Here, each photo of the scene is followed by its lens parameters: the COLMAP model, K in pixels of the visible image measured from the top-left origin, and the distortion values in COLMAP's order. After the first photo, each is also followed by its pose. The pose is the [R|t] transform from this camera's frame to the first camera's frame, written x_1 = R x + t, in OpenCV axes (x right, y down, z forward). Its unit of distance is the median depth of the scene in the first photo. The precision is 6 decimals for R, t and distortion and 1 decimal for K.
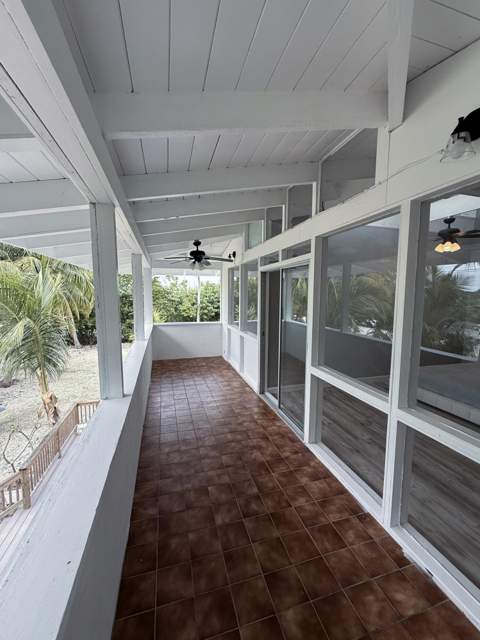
lens RADIAL K [[266.0, 0, 240.0], [0, 266.0, 320.0], [0, 0, 1]] dist [0.000014, 0.000010]
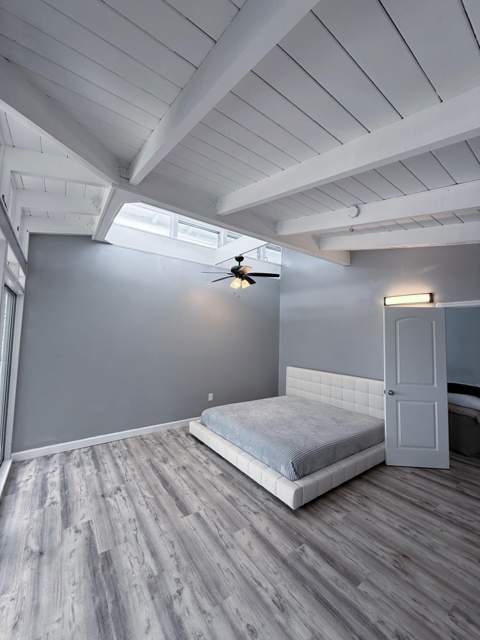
lens RADIAL K [[255.4, 0, 240.0], [0, 255.4, 320.0], [0, 0, 1]] dist [0.000096, 0.000053]
pose [[0.938243, 0.041563, 0.343472, 0.384280], [0.009923, 0.989117, -0.146798, 0.008526], [-0.345835, 0.141141, 0.927619, 0.089005]]
